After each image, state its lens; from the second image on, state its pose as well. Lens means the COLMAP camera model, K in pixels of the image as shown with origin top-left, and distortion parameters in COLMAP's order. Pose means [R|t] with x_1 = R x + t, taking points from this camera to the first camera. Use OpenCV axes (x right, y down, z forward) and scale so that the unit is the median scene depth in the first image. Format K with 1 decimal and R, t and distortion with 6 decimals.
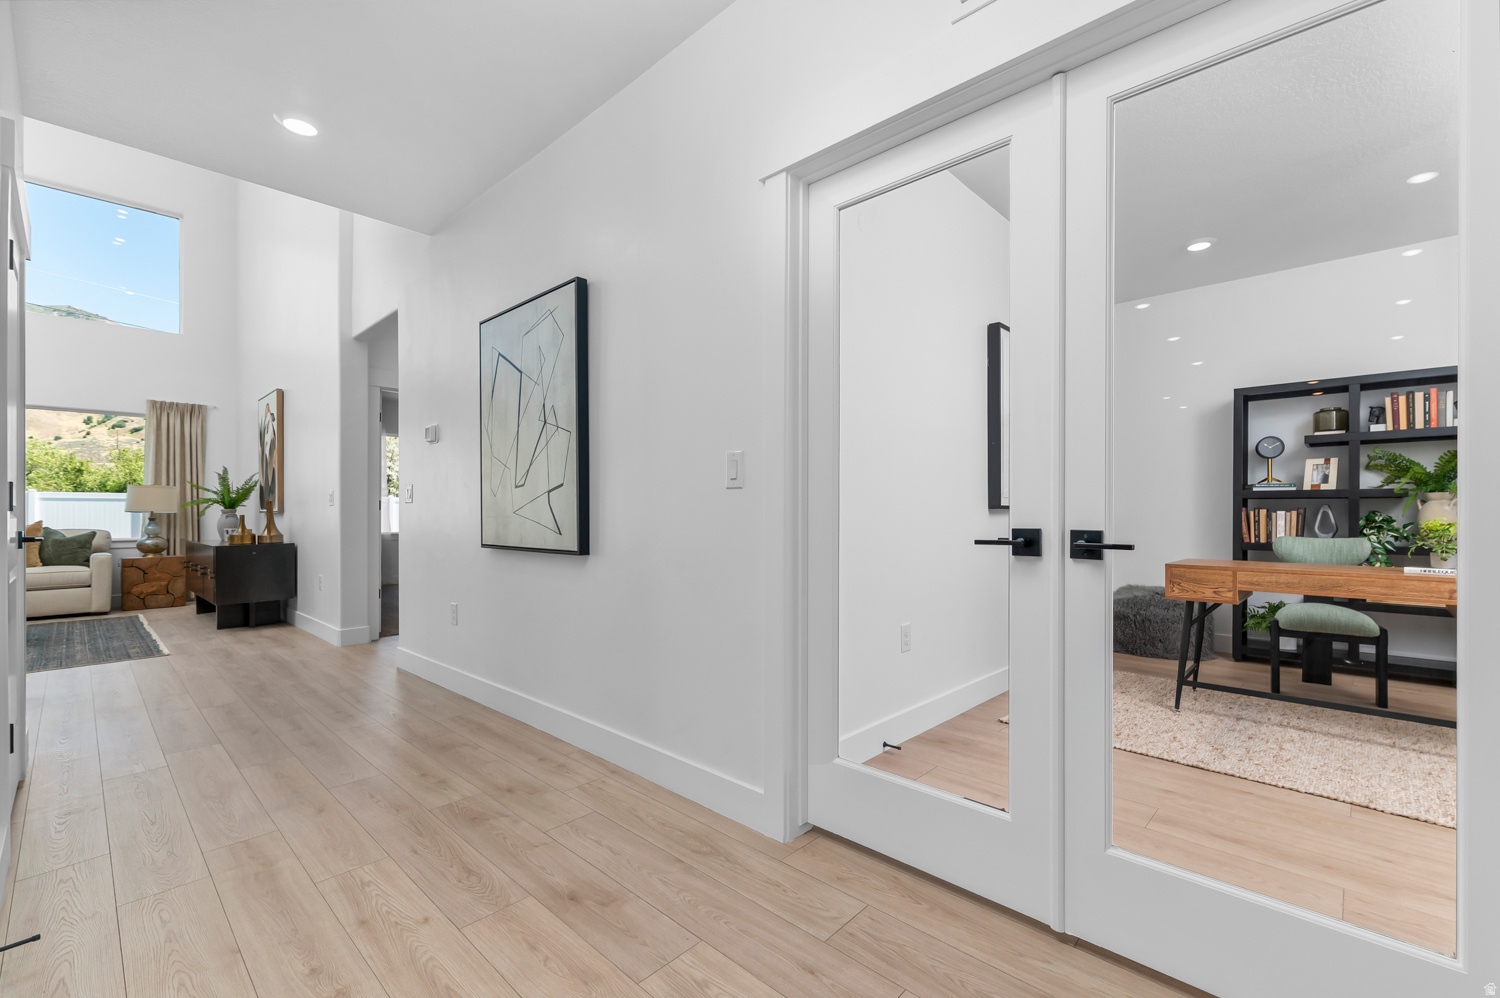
lens RADIAL K [[641.8, 0, 756.8], [0, 641.8, 508.9], [0, 0, 1]] dist [0.000773, 0.000529]
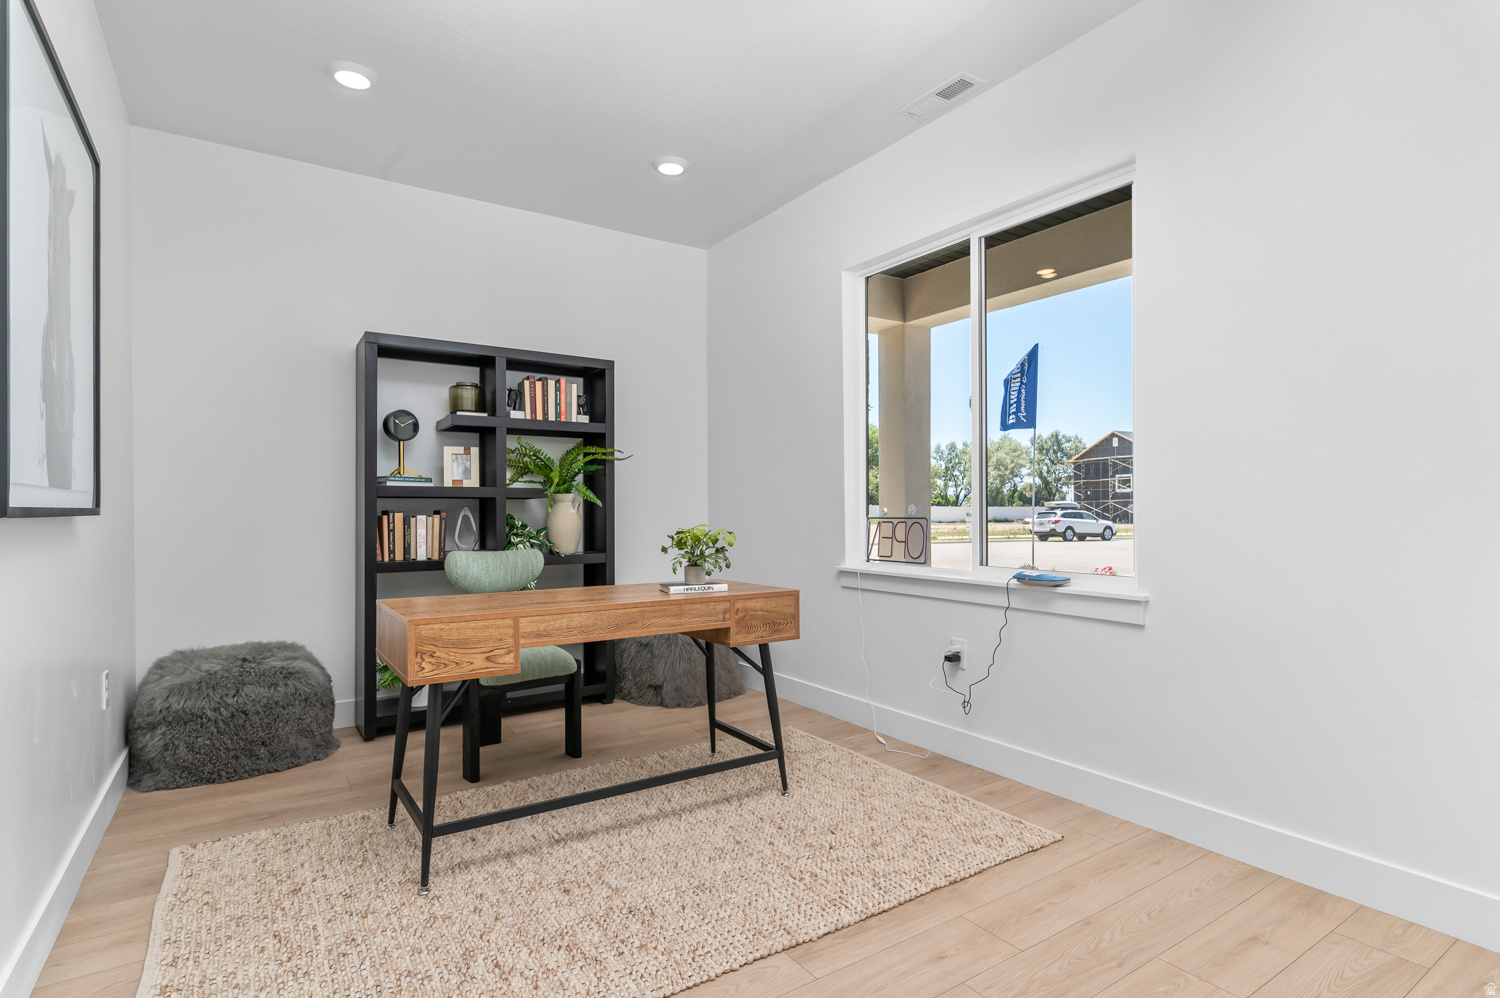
lens RADIAL K [[751.0, 0, 759.6], [0, 751.0, 511.7], [0, 0, 1]] dist [-0.001684, 0.000017]
pose [[0.219171, -0.003300, 0.975681, 0.080067], [-0.000213, 0.999994, 0.003430, -0.003720], [-0.975687, -0.000959, 0.219169, 0.458386]]
